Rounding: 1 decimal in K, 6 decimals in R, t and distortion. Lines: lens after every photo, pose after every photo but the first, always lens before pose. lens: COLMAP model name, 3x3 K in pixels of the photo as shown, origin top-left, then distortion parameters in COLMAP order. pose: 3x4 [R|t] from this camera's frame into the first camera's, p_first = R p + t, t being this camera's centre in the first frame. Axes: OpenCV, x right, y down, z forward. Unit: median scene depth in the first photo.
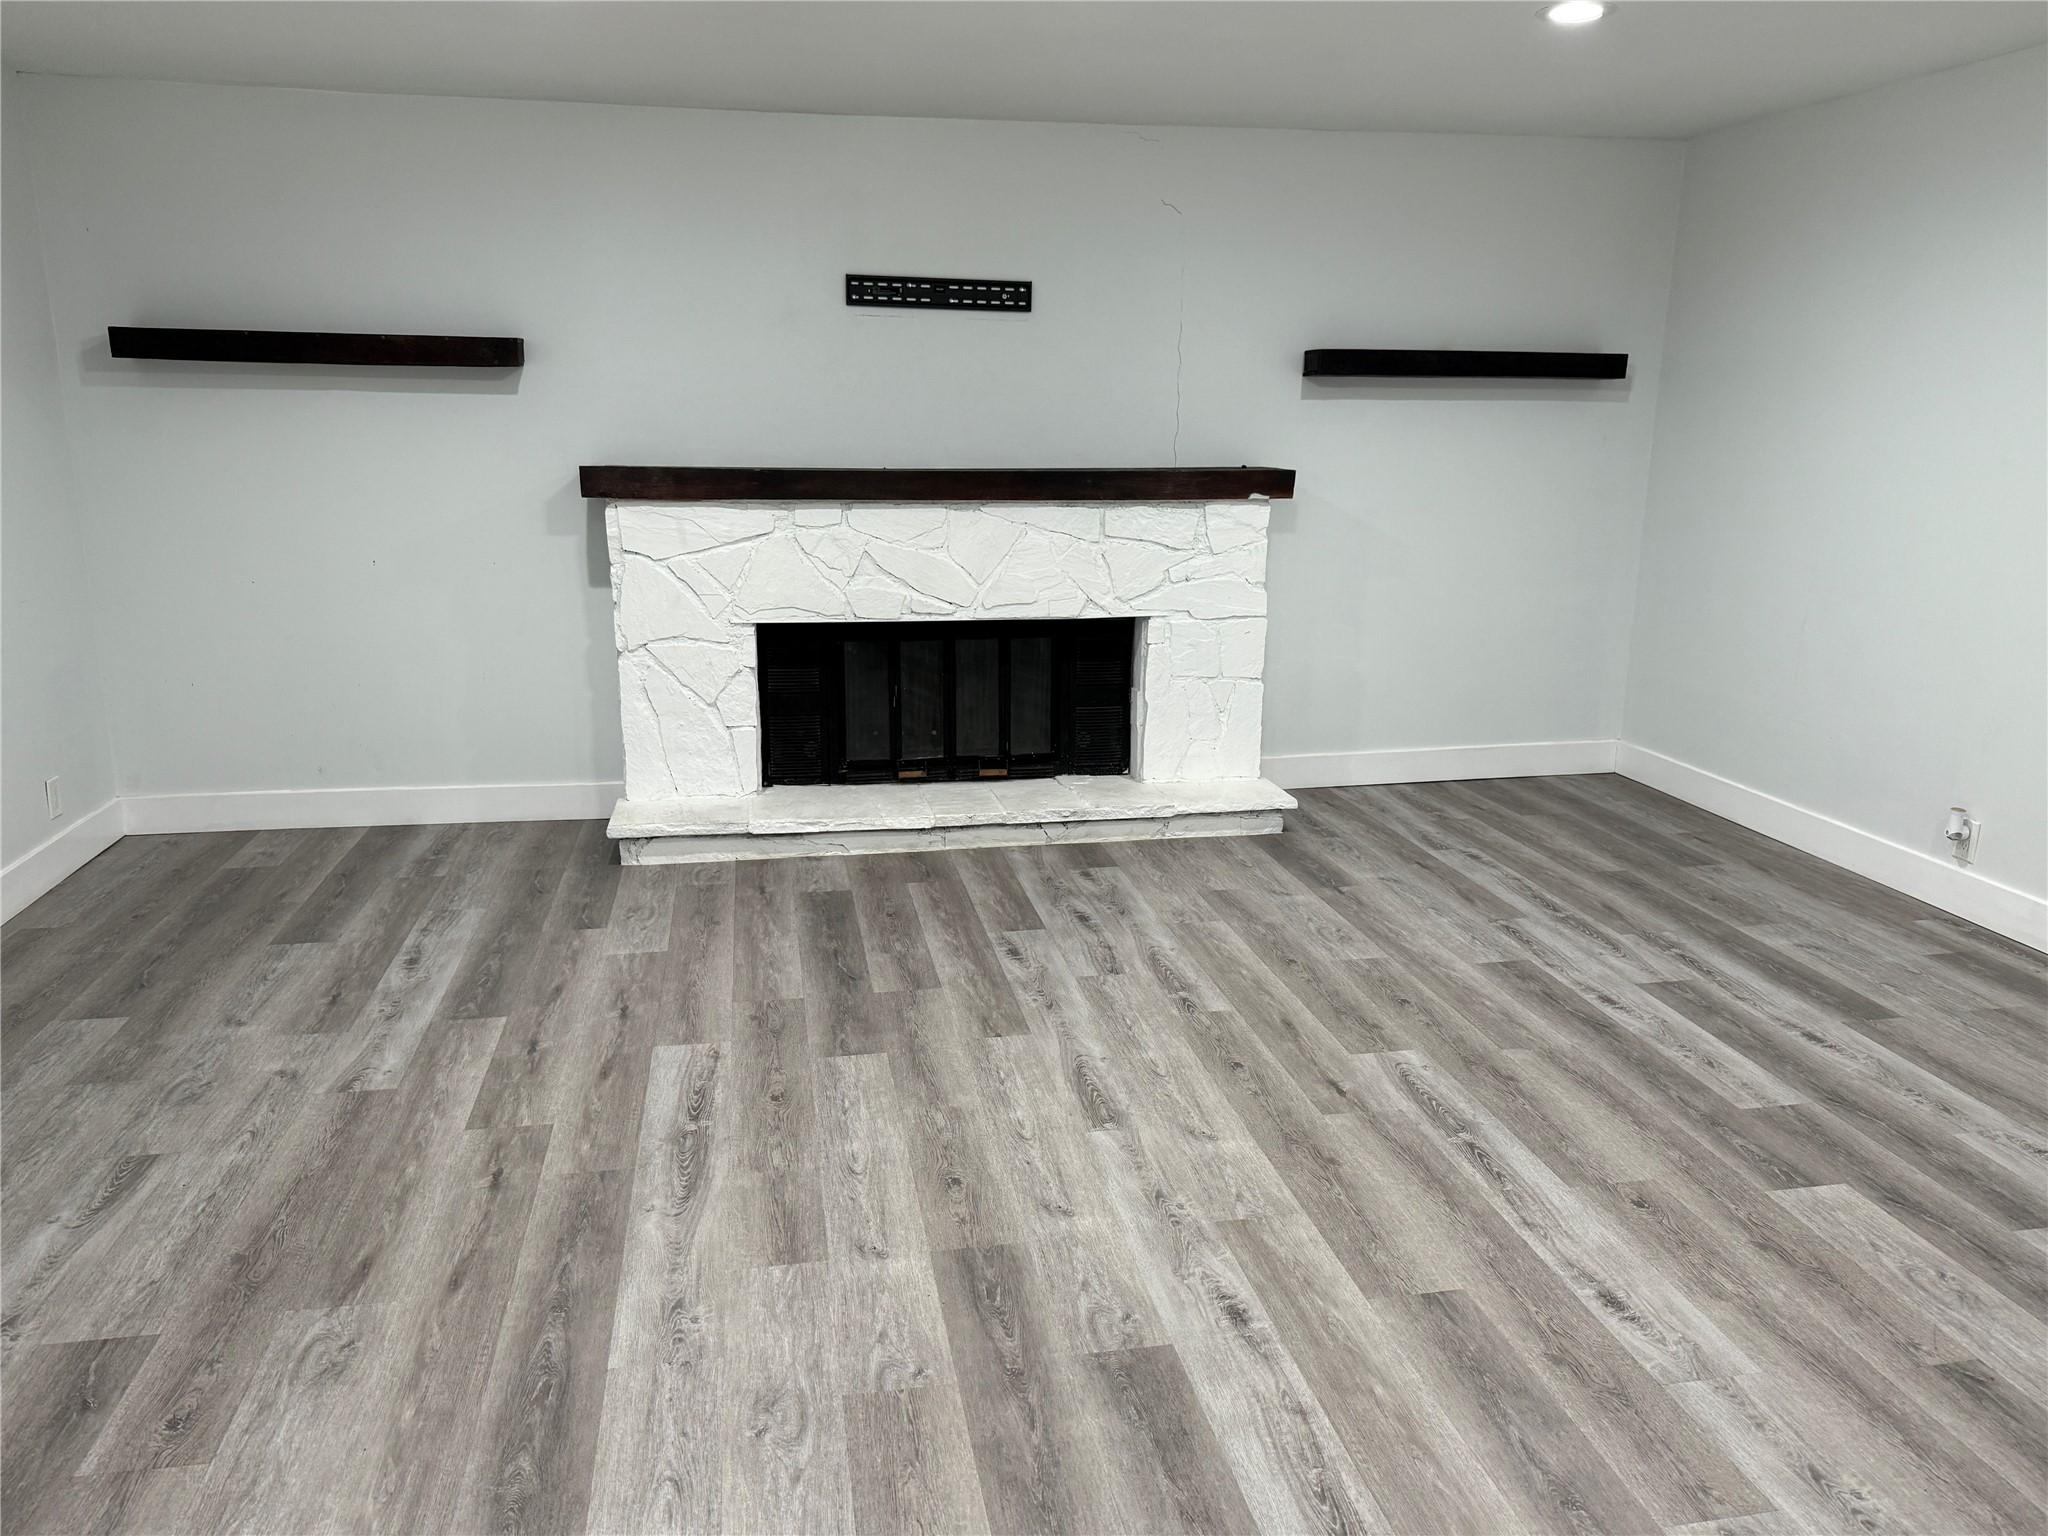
lens RADIAL K [[1459.9, 0, 1026.0], [0, 1459.9, 793.3], [0, 0, 1]] dist [0.146846, -0.248691]
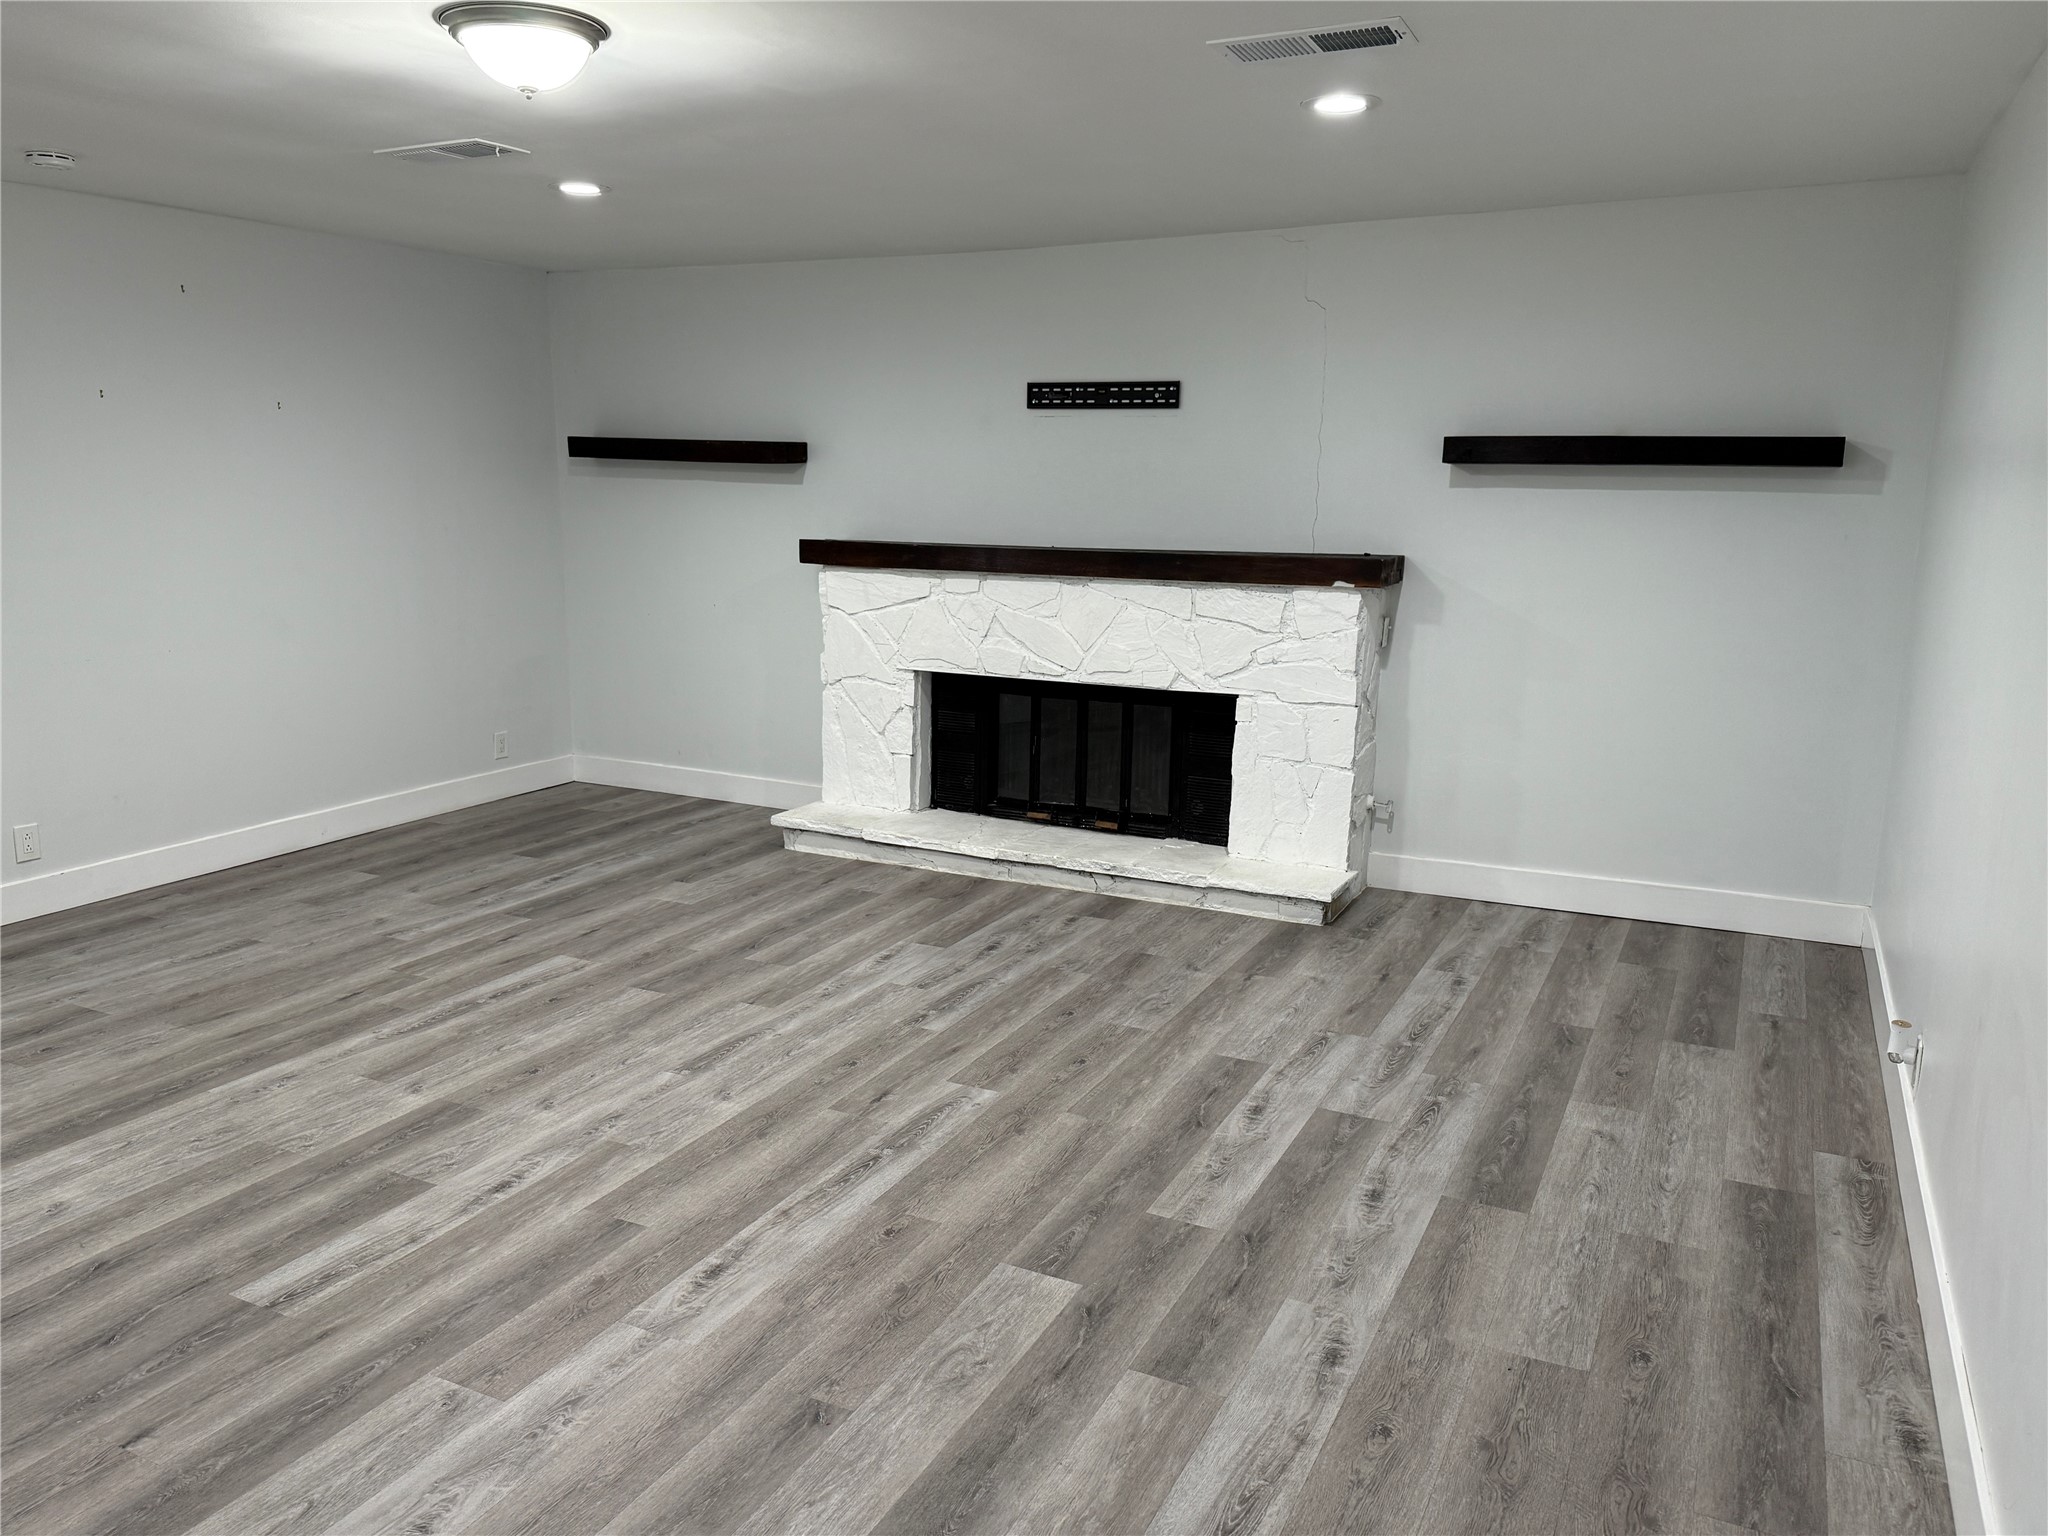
lens RADIAL K [[1459.9, 0, 1026.0], [0, 1459.9, 793.3], [0, 0, 1]] dist [0.146846, -0.248691]
pose [[0.795603, 0.127244, -0.592305, 0.620164], [-0.157388, 0.987537, 0.000744, -0.031452], [0.585018, 0.092630, 0.805713, 0.093878]]
